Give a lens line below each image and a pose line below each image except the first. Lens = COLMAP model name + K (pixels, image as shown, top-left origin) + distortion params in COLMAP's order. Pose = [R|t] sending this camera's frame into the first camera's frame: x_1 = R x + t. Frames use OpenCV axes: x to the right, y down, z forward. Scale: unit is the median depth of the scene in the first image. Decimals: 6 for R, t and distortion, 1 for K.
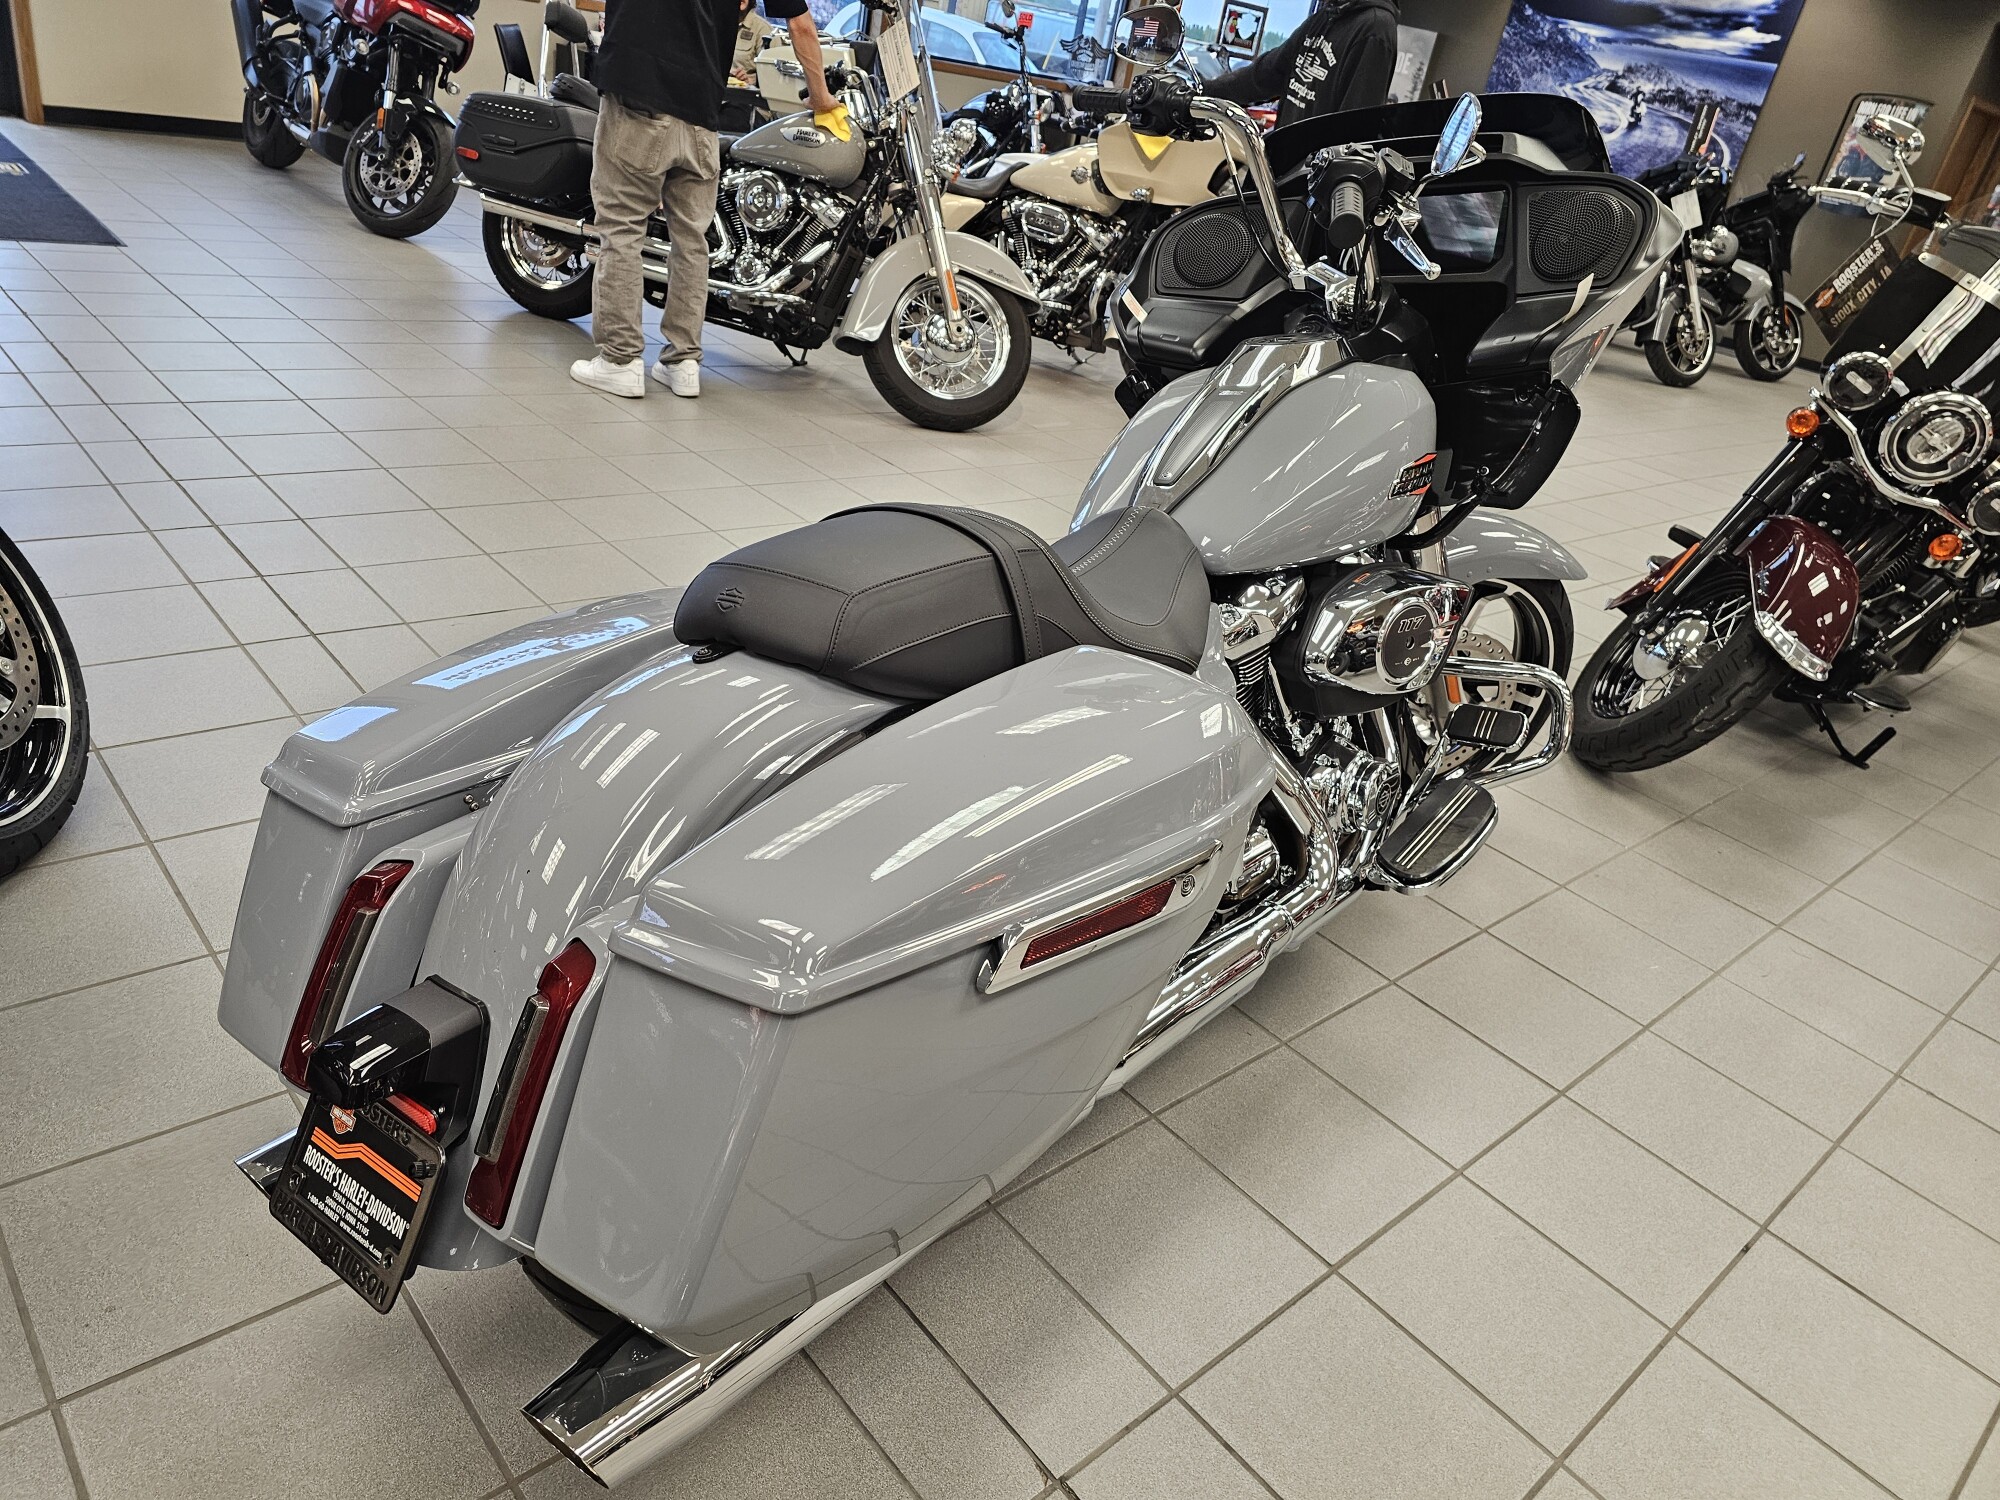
lens RADIAL K [[1364.0, 0, 1000.0], [0, 1364.0, 750.0], [0, 0, 1]] dist [0.041442, -0.032942]
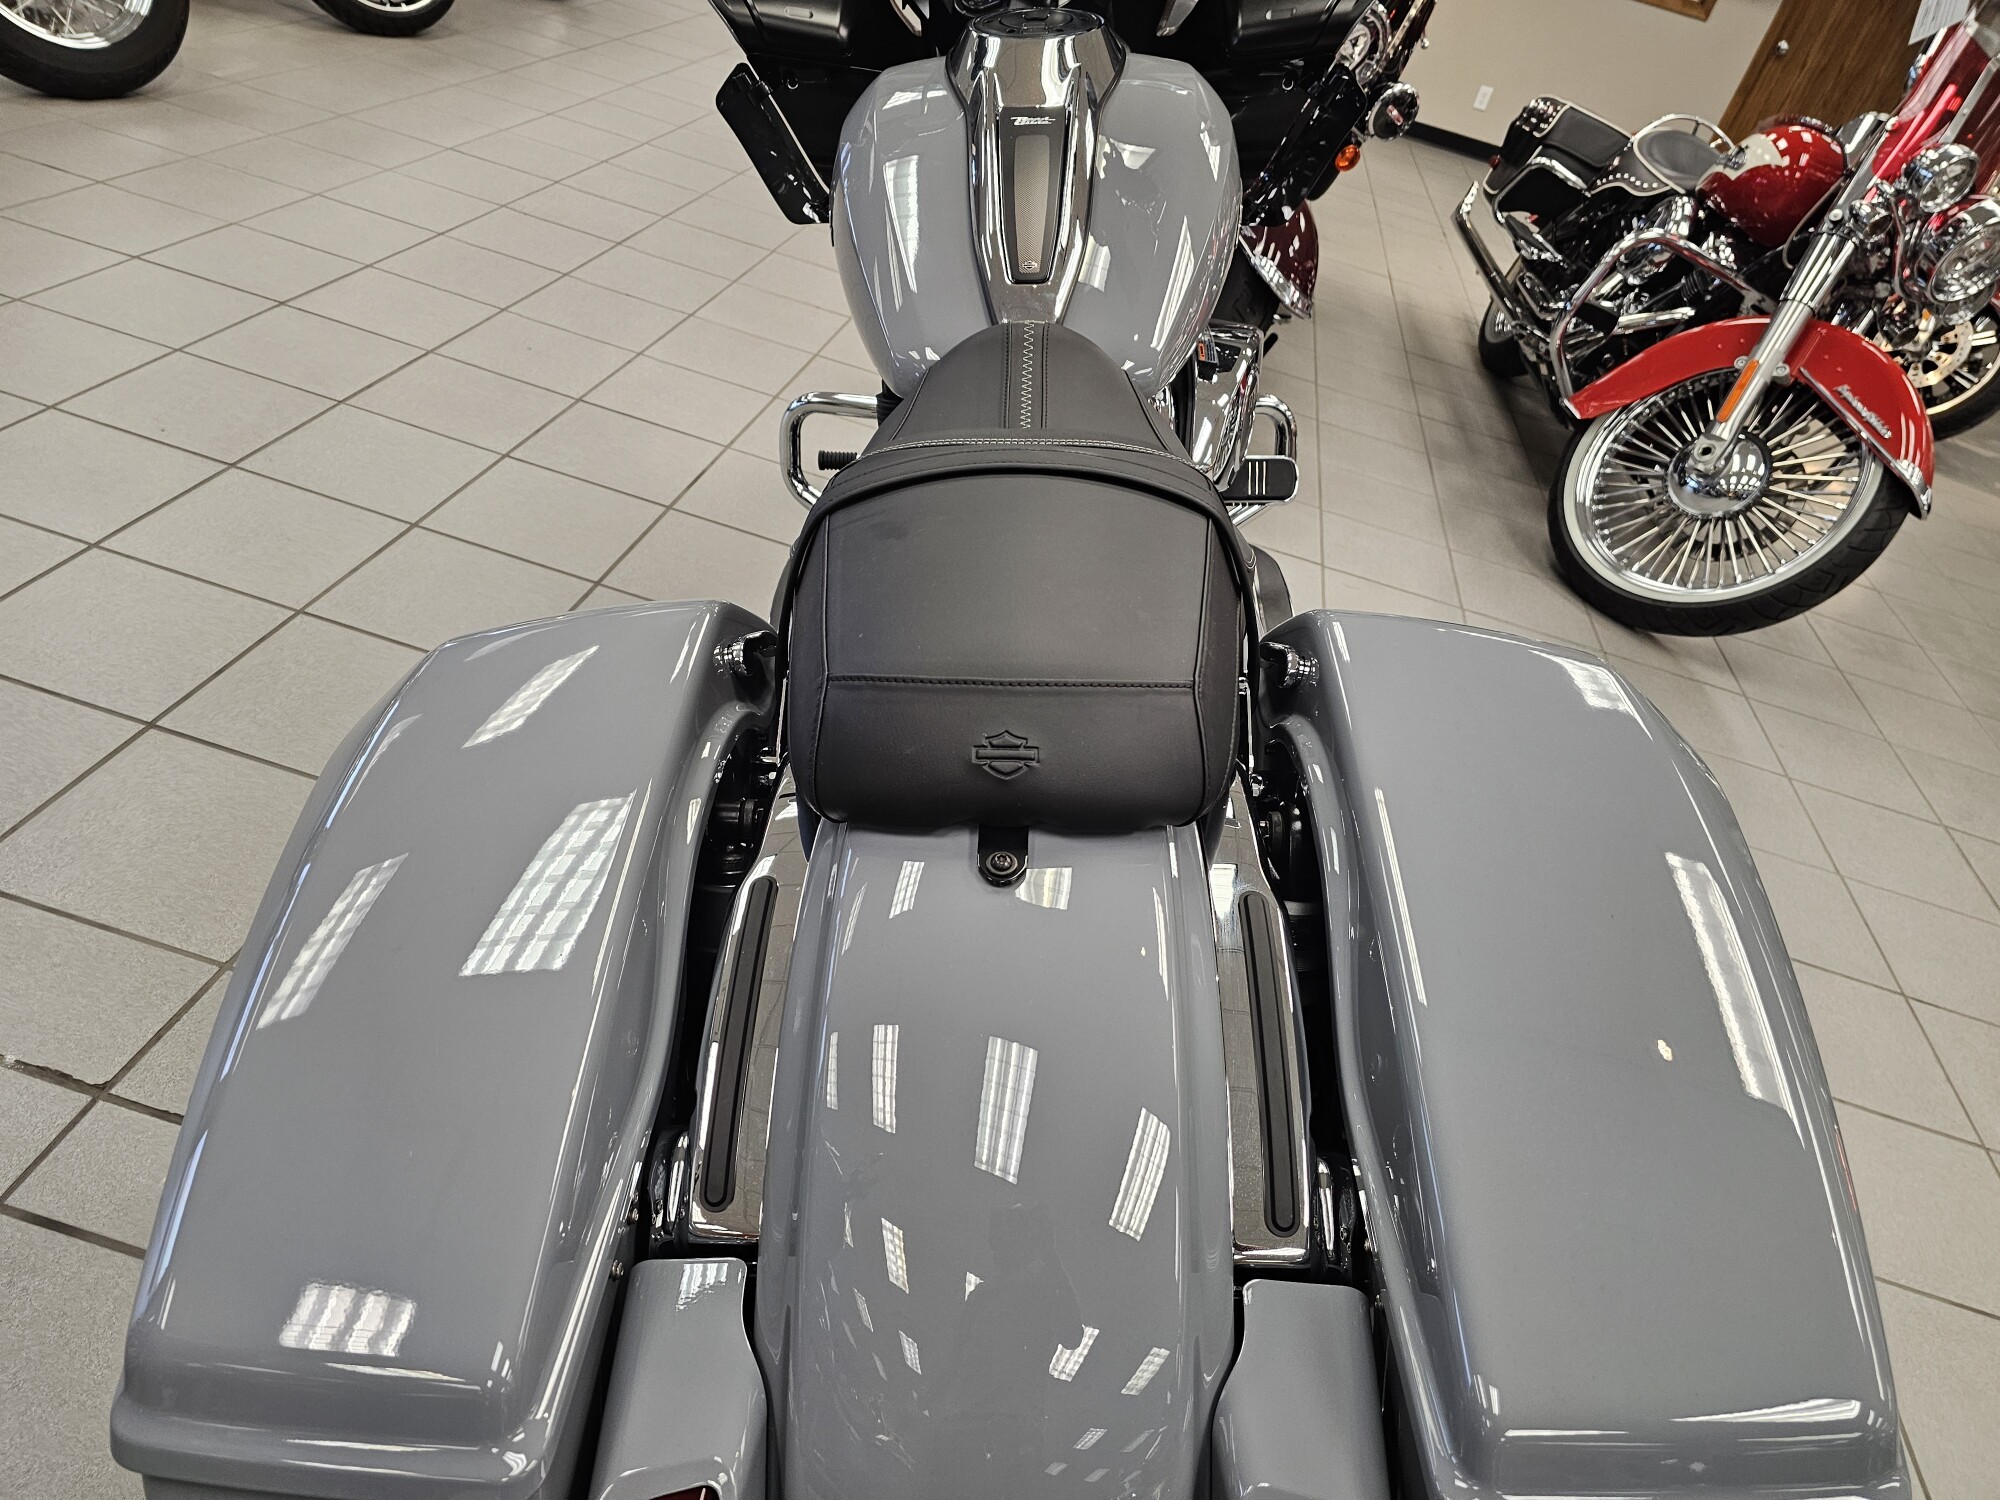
lens RADIAL K [[1350.4, 0, 971.7], [0, 1350.4, 776.1], [0, 0, 1]] dist [0.030648, -0.028102]
pose [[0.812949, -0.337241, 0.474745, -0.062924], [0.182805, 0.921824, 0.341795, -0.038745], [-0.552898, -0.191076, 0.811045, 0.074276]]
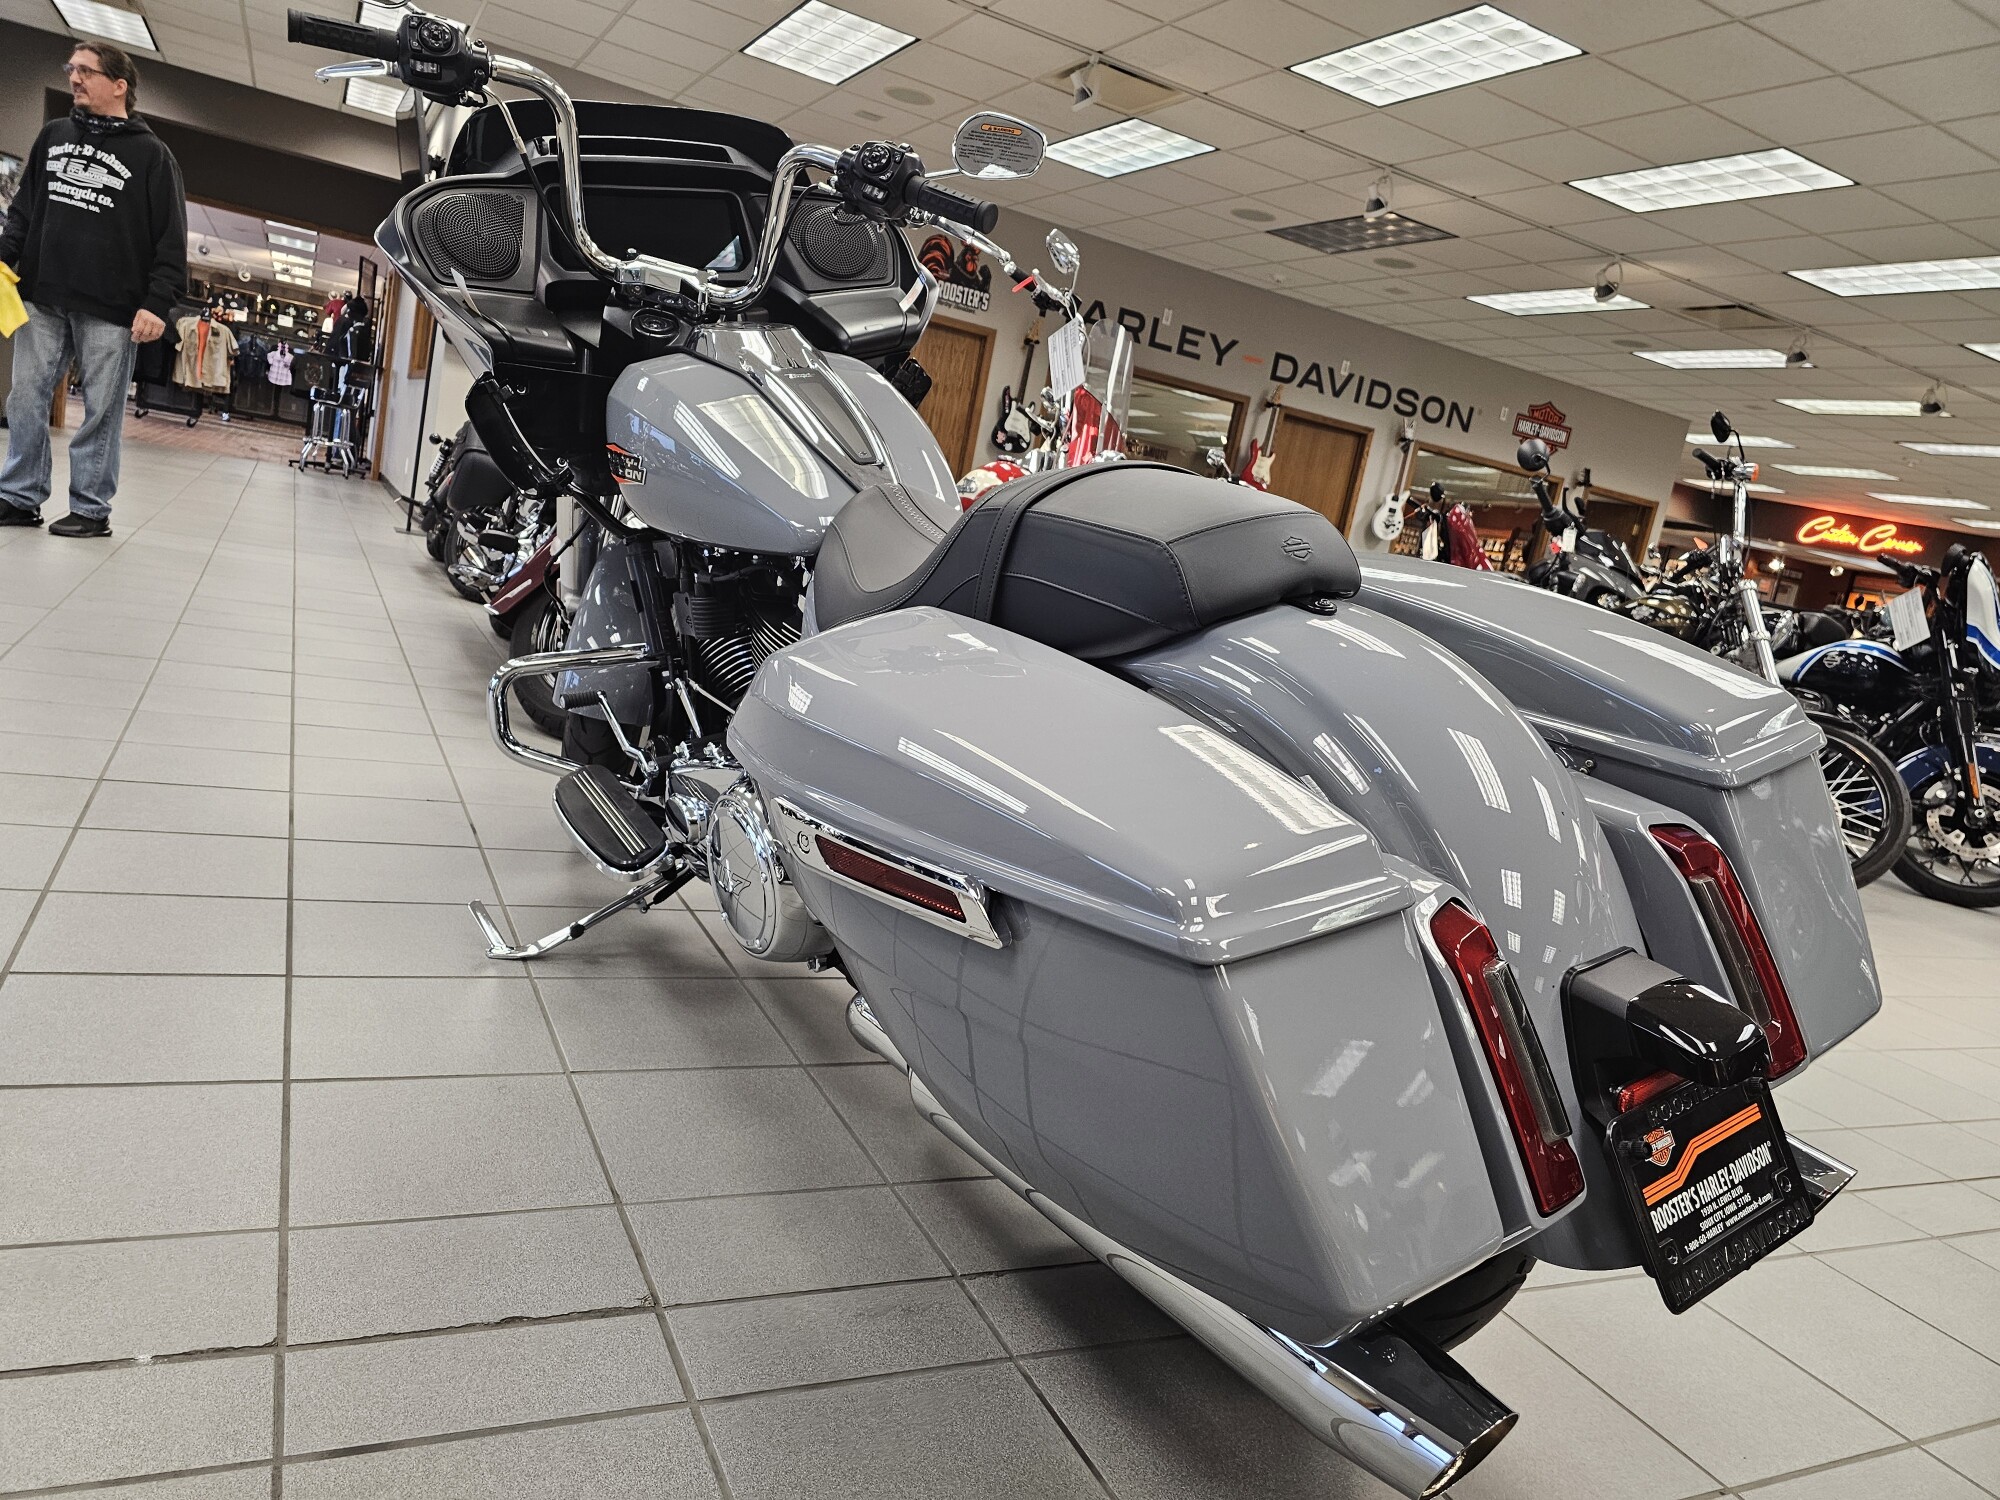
lens RADIAL K [[1345.5, 0, 962.3], [0, 1345.5, 746.6], [0, 0, 1]] dist [0.046977, -0.045289]
pose [[0.304751, -0.277170, 0.911210, -0.153407], [0.314964, 0.932220, 0.178222, -0.029692], [-0.898846, 0.232685, 0.371394, 0.119160]]
